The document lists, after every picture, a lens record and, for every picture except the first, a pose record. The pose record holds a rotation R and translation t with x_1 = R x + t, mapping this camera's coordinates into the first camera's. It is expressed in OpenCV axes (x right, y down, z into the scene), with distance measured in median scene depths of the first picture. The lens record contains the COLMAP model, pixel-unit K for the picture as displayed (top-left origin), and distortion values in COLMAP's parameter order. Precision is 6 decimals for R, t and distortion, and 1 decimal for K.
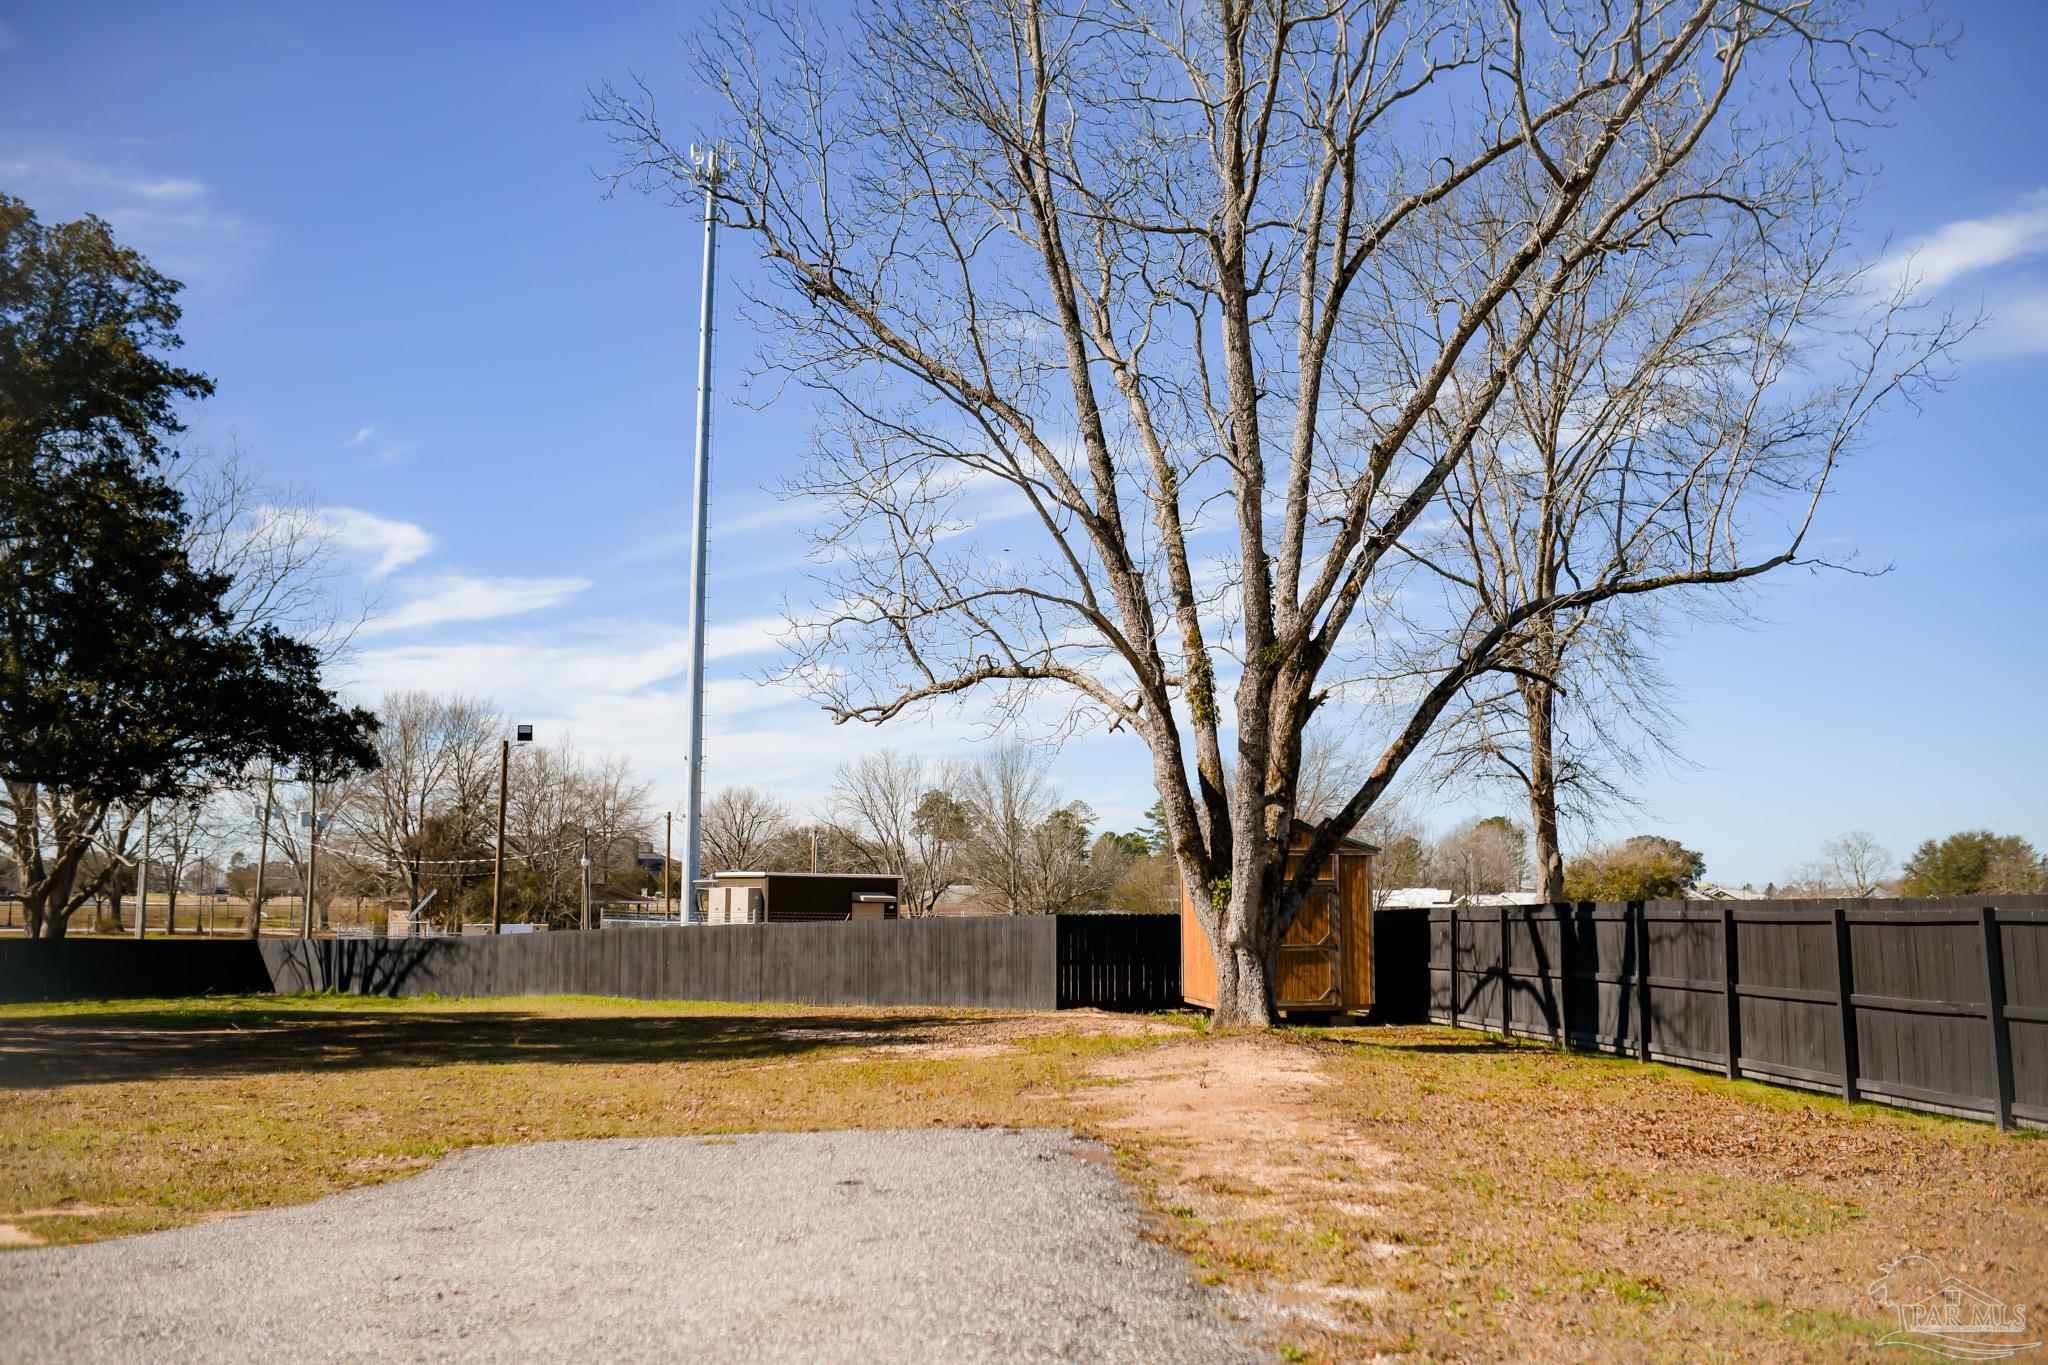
lens RADIAL K [[1948.5, 0, 1037.8], [0, 1948.5, 678.5], [0, 0, 1]] dist [-0.060232, 0.096323]
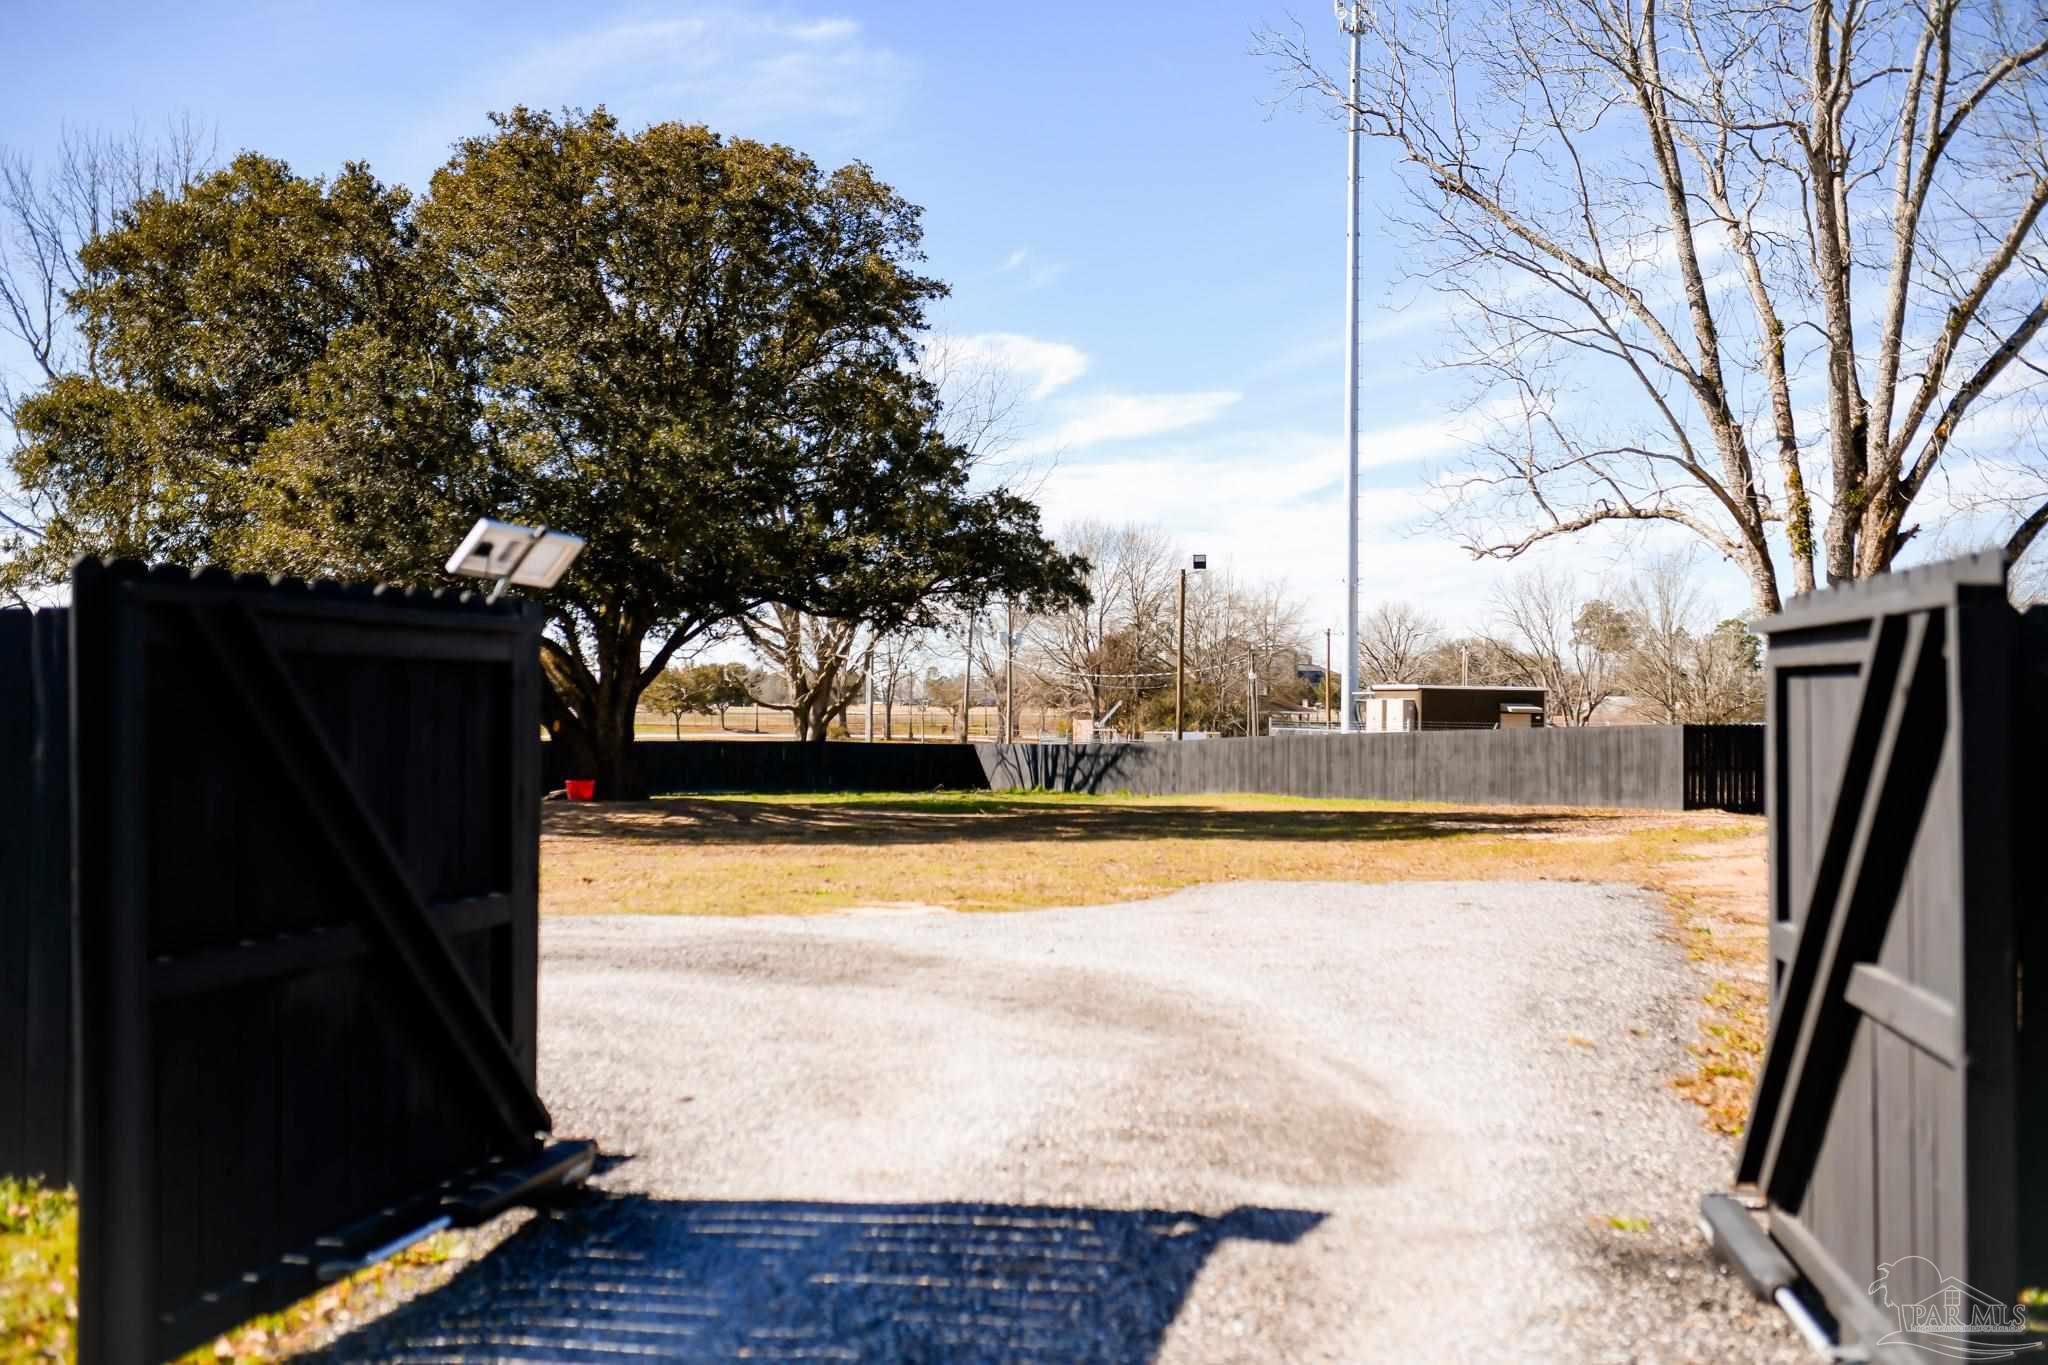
lens RADIAL K [[1948.5, 0, 1037.8], [0, 1948.5, 678.5], [0, 0, 1]] dist [-0.060232, 0.096323]
pose [[0.944615, -0.001038, -0.328179, 0.027476], [0.032774, 0.995295, 0.091185, -0.017923], [0.326540, -0.096890, 0.940204, -0.159109]]
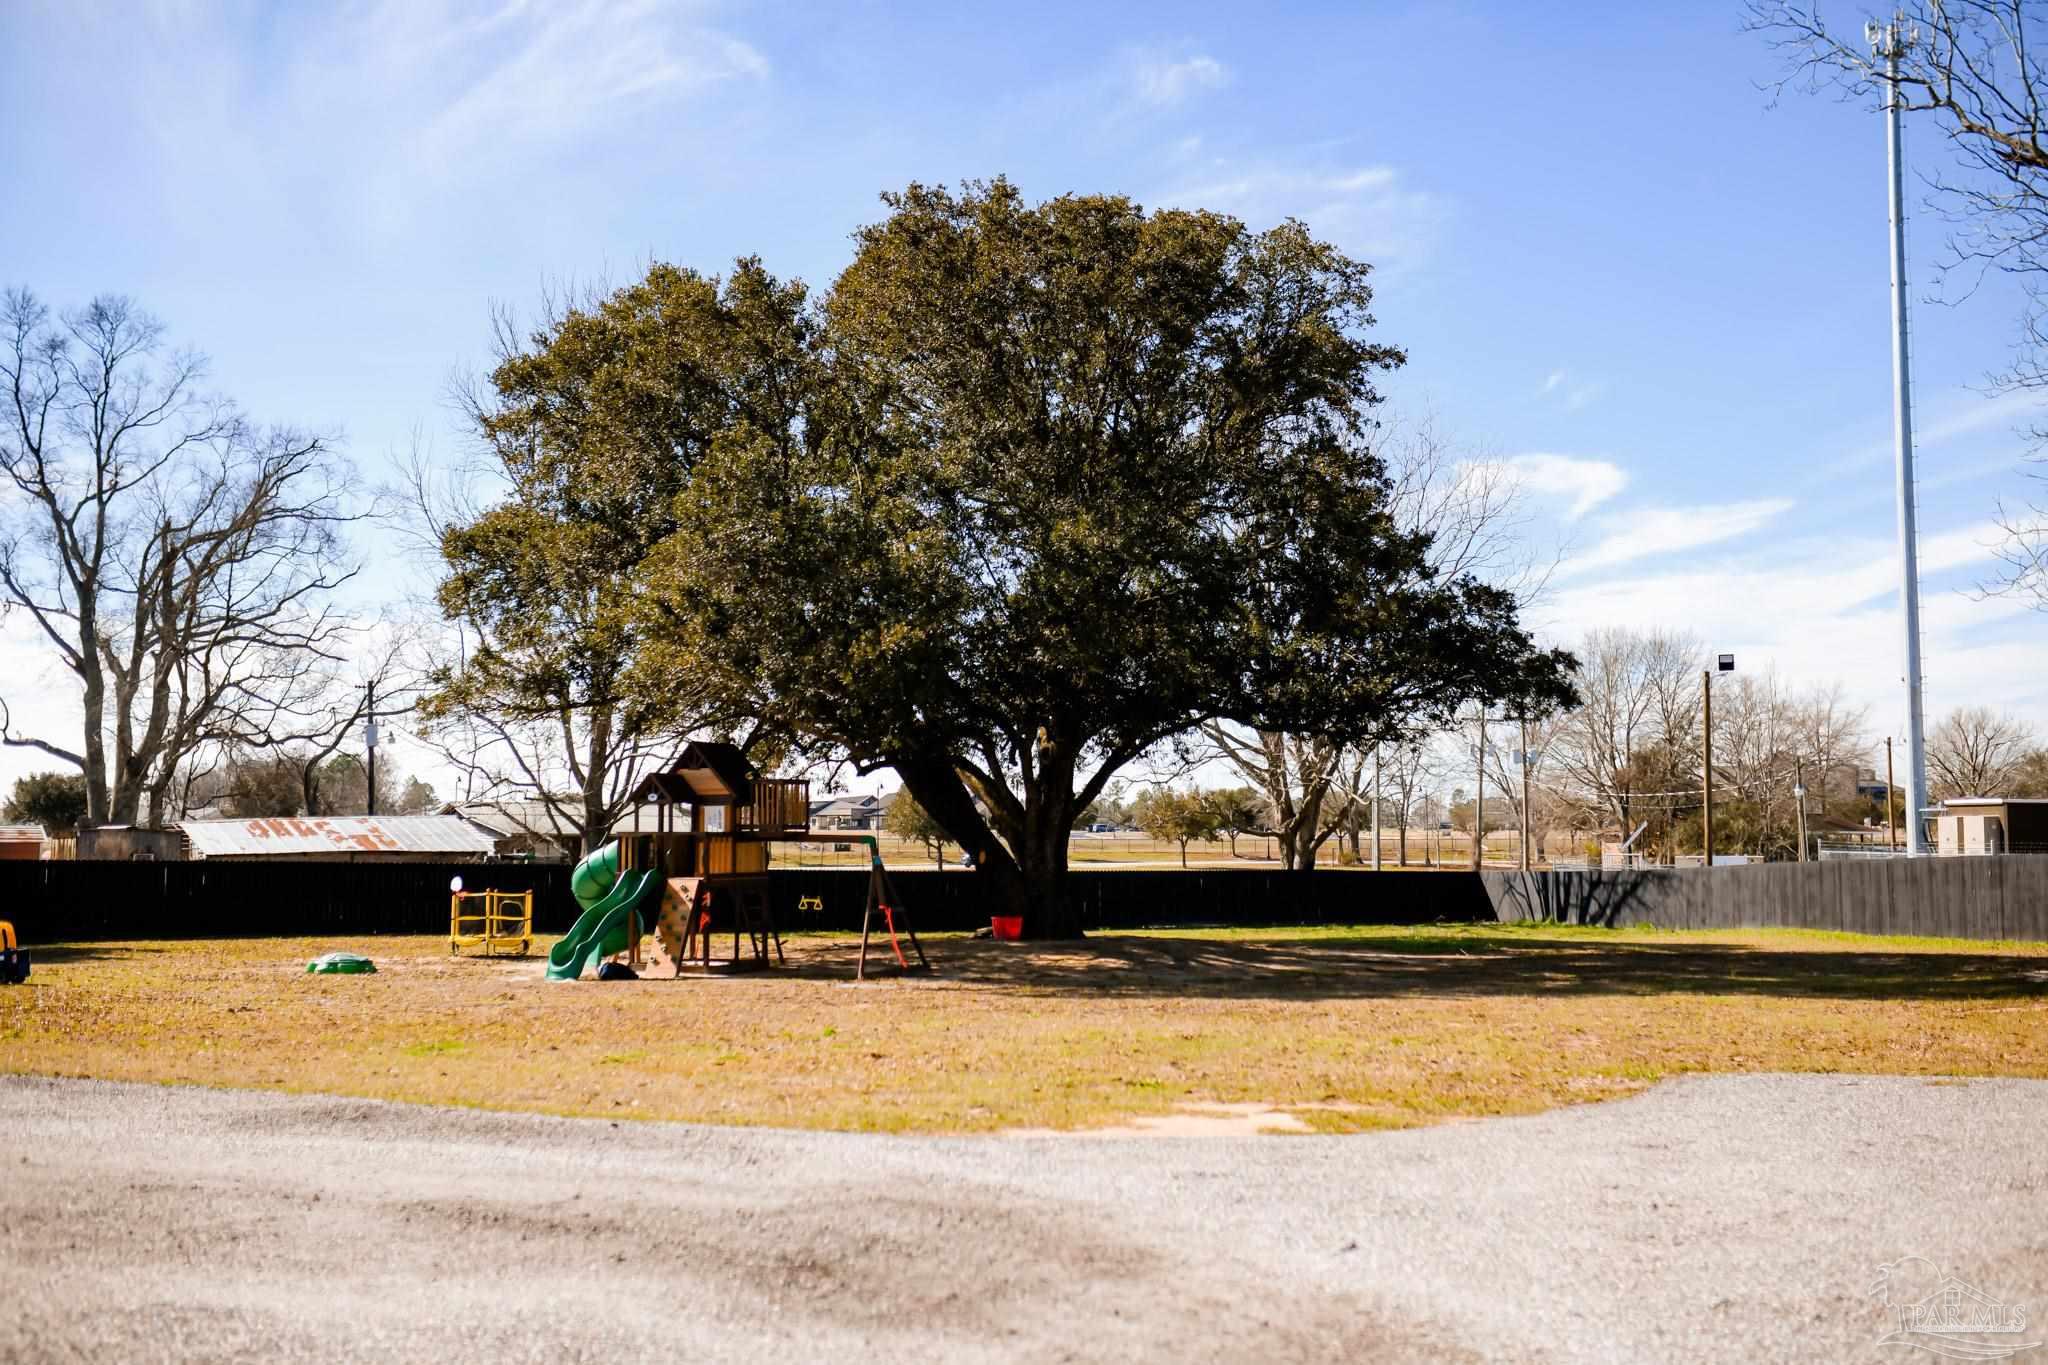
lens RADIAL K [[1948.5, 0, 1037.8], [0, 1948.5, 678.5], [0, 0, 1]] dist [-0.060232, 0.096323]
pose [[0.823220, -0.049602, -0.565552, 0.006029], [0.069173, 0.997517, 0.013201, -0.001596], [0.563493, -0.049989, 0.824607, -0.011808]]
